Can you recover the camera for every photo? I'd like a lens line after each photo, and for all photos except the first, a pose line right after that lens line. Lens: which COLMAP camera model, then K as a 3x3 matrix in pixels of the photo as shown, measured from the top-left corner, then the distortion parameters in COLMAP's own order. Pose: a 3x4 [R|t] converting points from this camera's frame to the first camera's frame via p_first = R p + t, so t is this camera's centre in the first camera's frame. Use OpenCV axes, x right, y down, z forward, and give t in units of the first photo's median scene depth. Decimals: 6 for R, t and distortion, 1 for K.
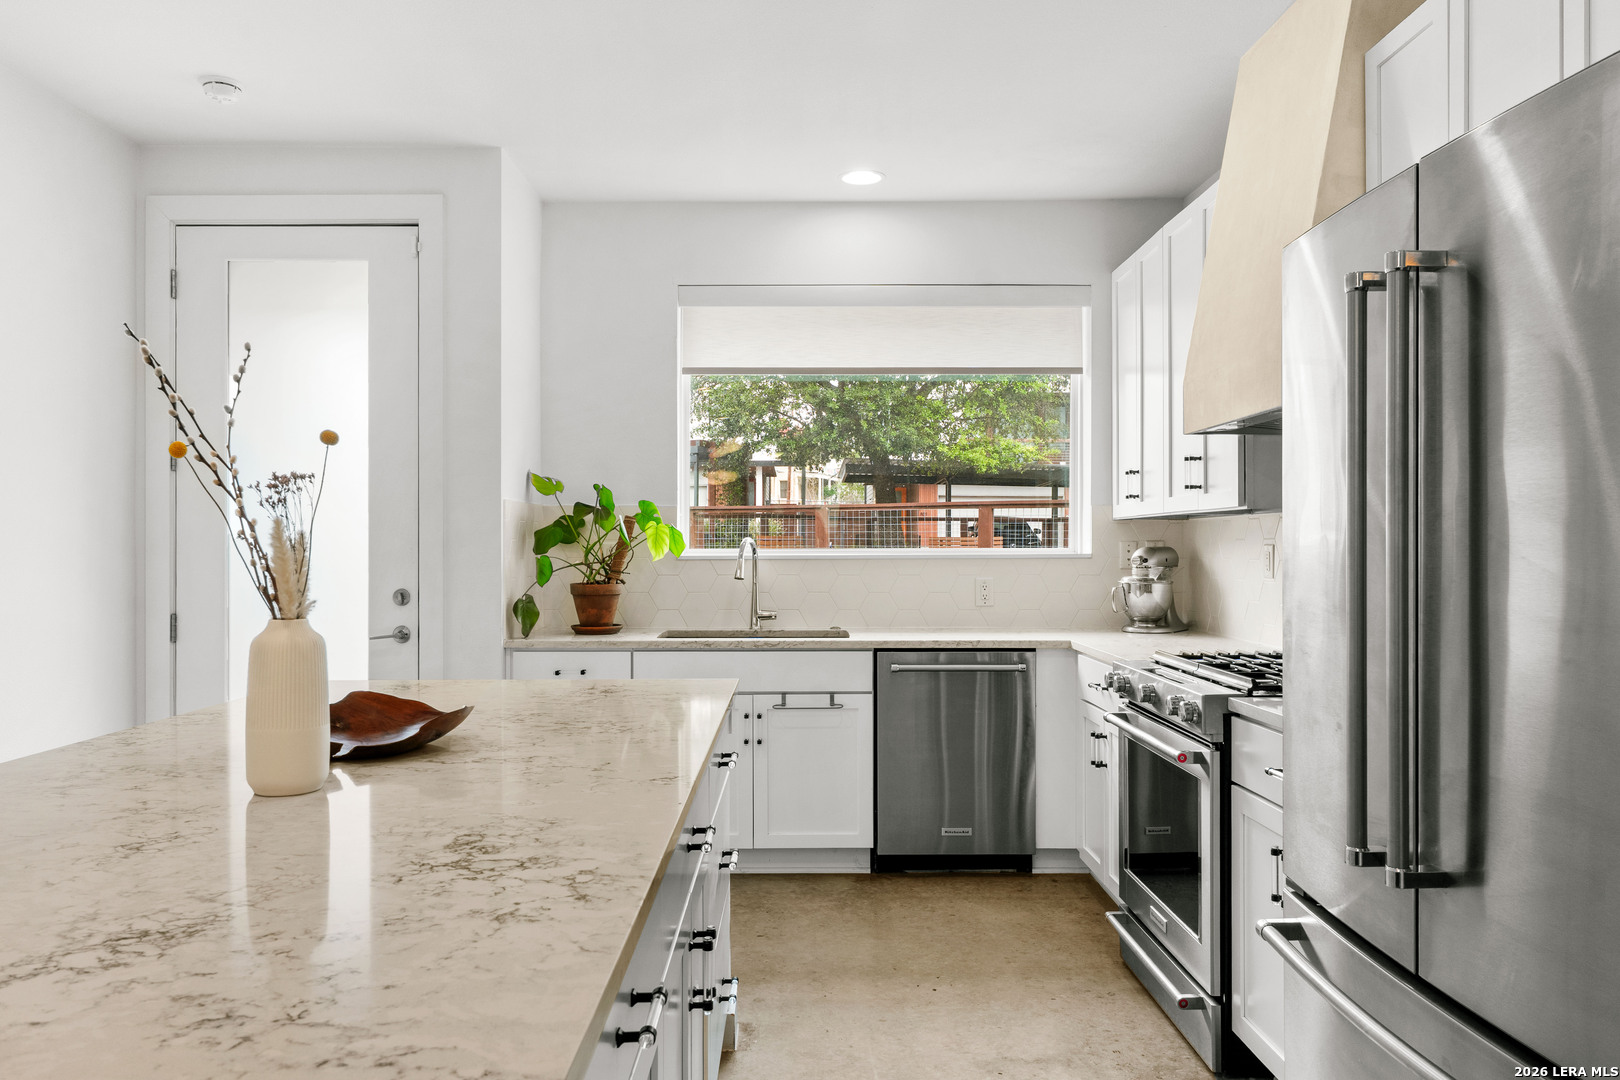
lens RADIAL K [[1122.5, 0, 795.7], [0, 1122.5, 550.1], [0, 0, 1]] dist [0.000962, -0.001351]
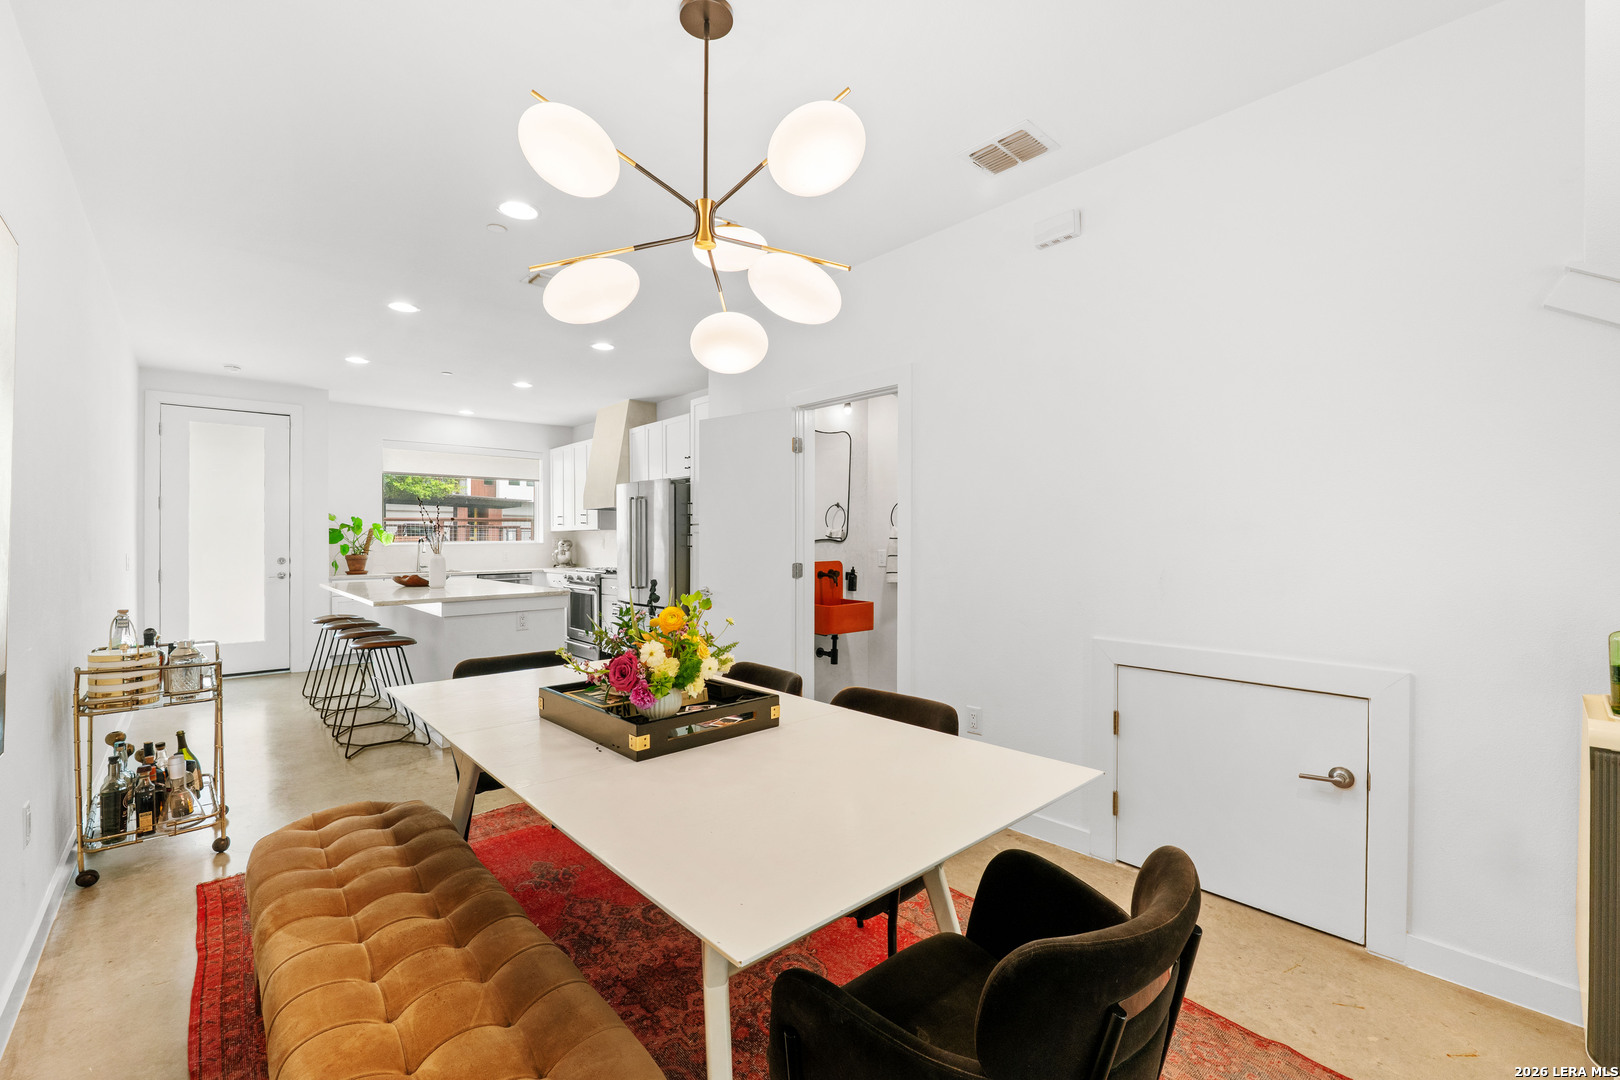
lens RADIAL K [[679.0, 0, 804.6], [0, 679.0, 535.8], [0, 0, 1]] dist [-0.011521, 0.000745]
pose [[0.741825, 0.000965, 0.670592, -0.489434], [0.006853, 0.999936, -0.009020, 0.006893], [-0.670558, 0.011286, 0.741771, -0.914618]]
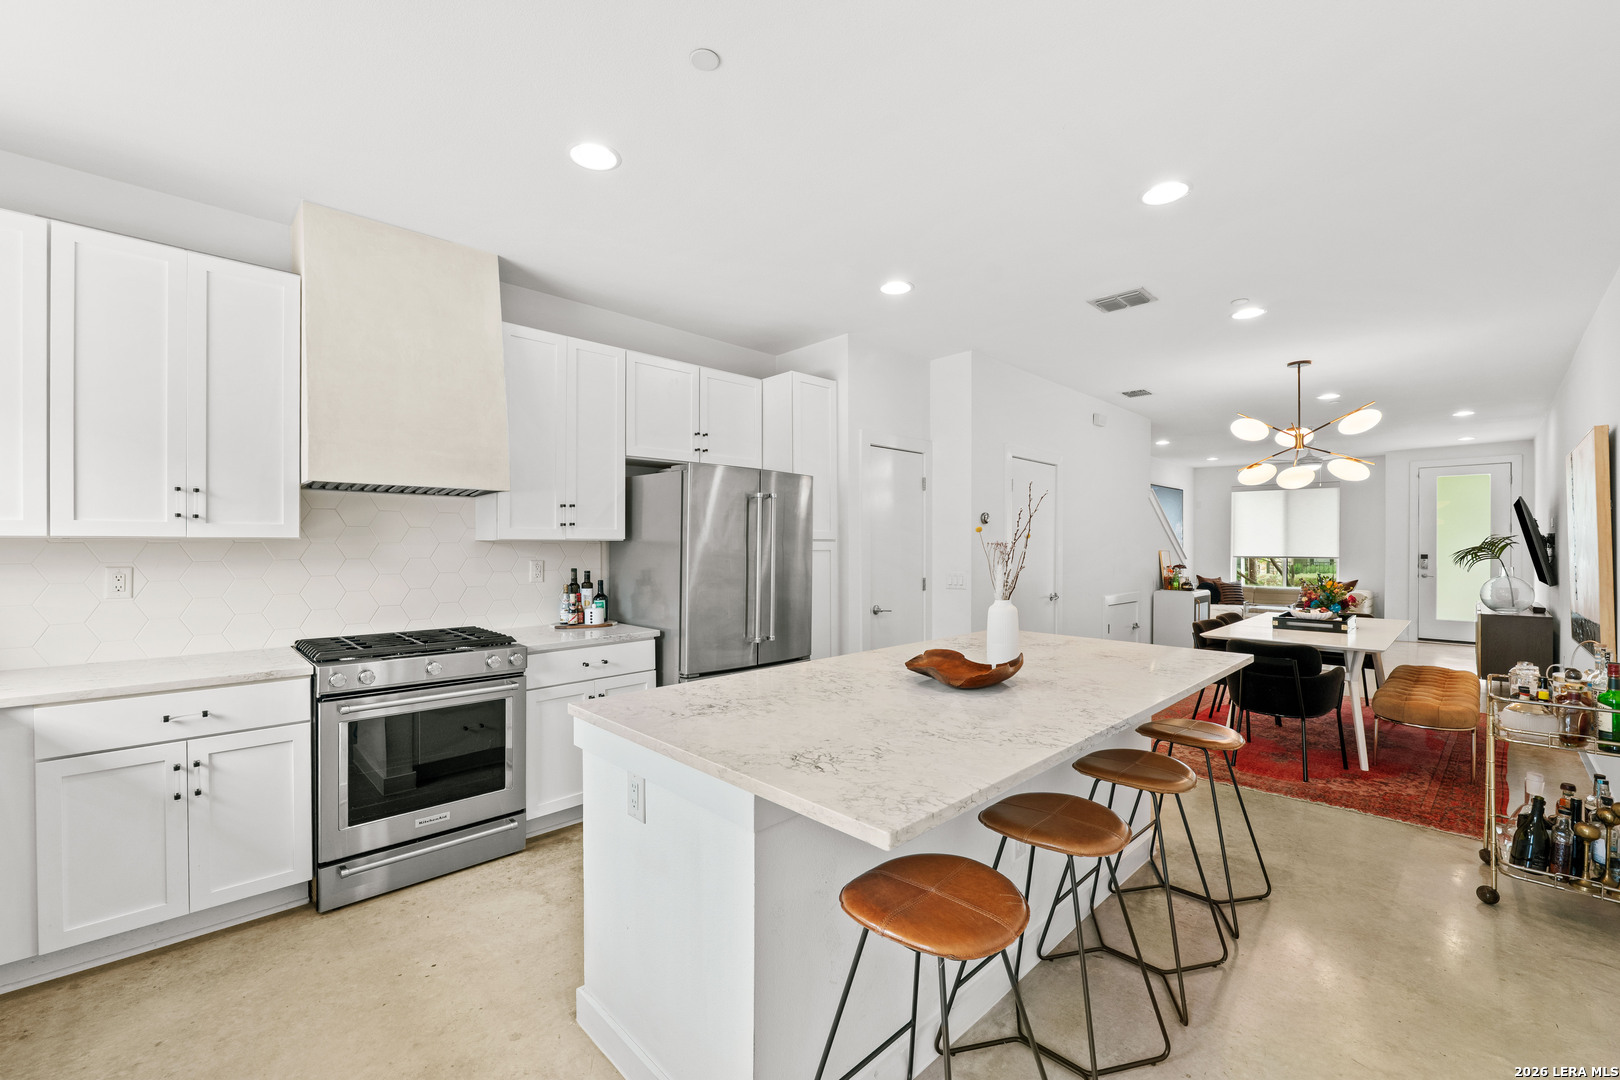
lens RADIAL K [[679.0, 0, 795.0], [0, 679.0, 544.0], [0, 0, 1]] dist [-0.011521, 0.000745]
pose [[-0.701450, -0.002379, 0.712715, -0.465238], [0.001187, 0.999989, 0.004506, -0.027506], [-0.712718, 0.004007, -0.701439, 0.918031]]
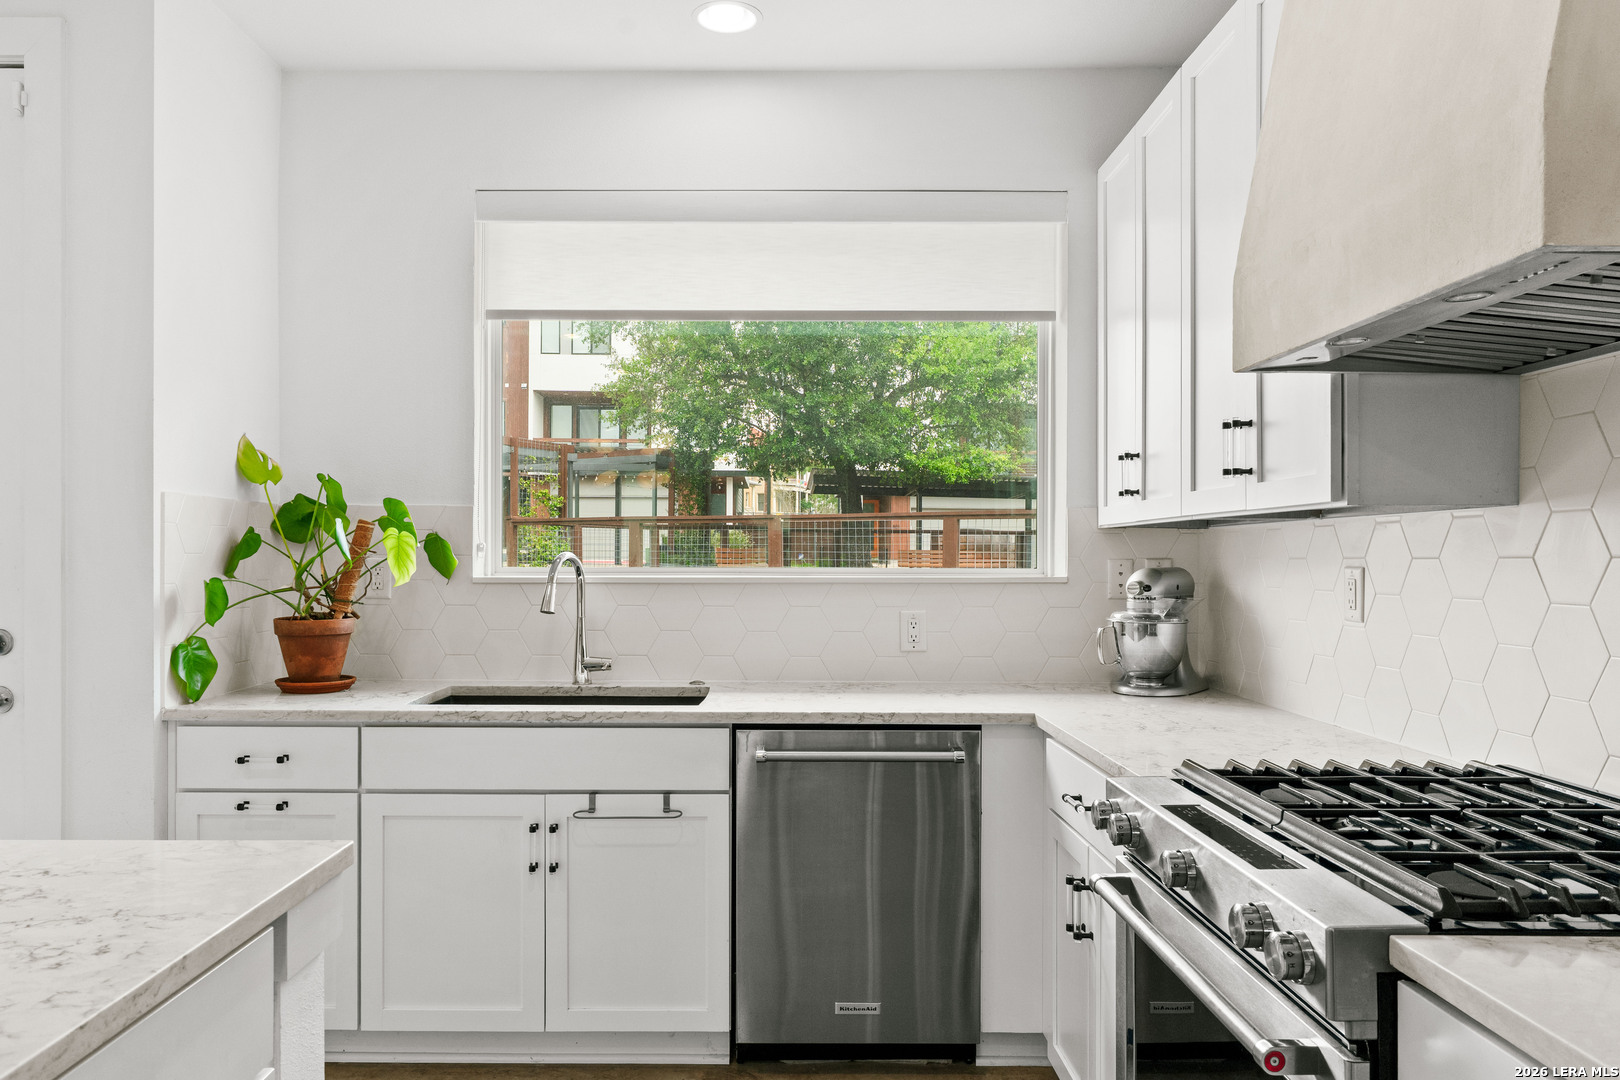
lens RADIAL K [[1094.3, 0, 779.6], [0, 1094.3, 554.8], [0, 0, 1]] dist [-0.001501, -0.003118]
pose [[0.999987, 0.004772, 0.001954, 0.095607], [-0.004759, 0.999967, -0.006532, -0.005985], [-0.001985, 0.006522, 0.999977, 0.367460]]
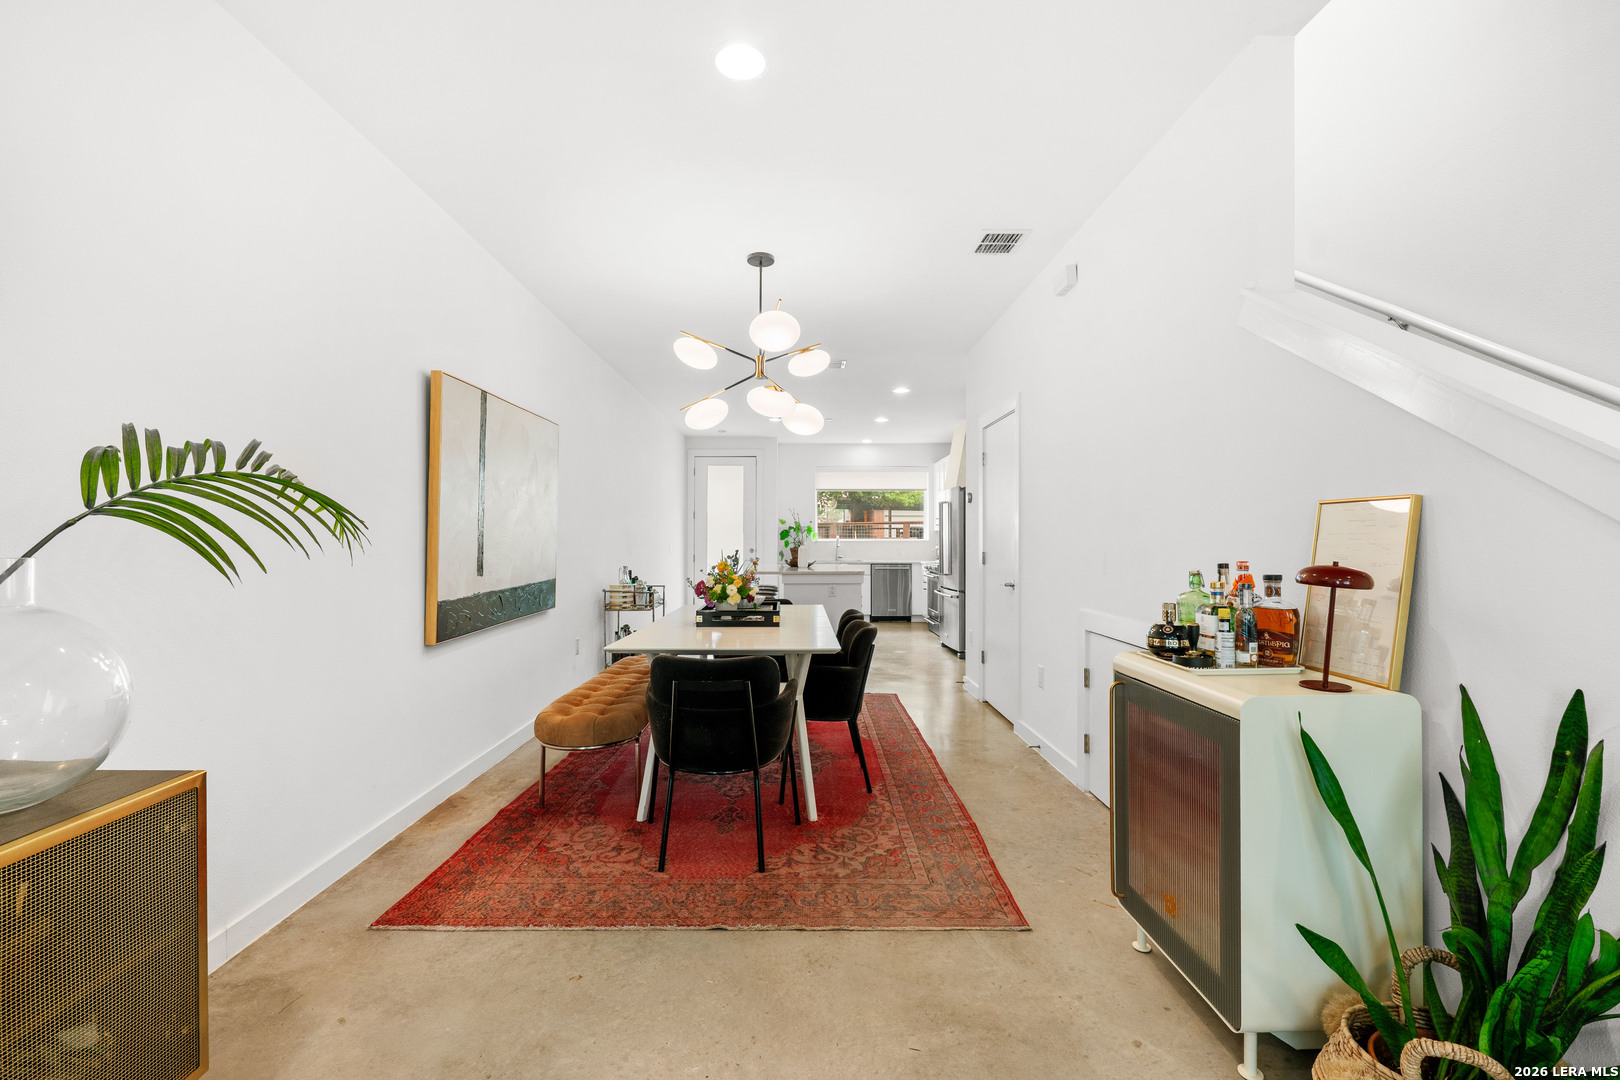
lens RADIAL K [[691.2, 0, 799.7], [0, 691.2, 540.4], [0, 0, 1]] dist [-0.011713, 0.000146]
pose [[0.999987, 0.000204, 0.005191, -0.192042], [-0.000161, 0.999967, -0.008130, 0.025680], [-0.005193, 0.008129, 0.999953, -1.424411]]
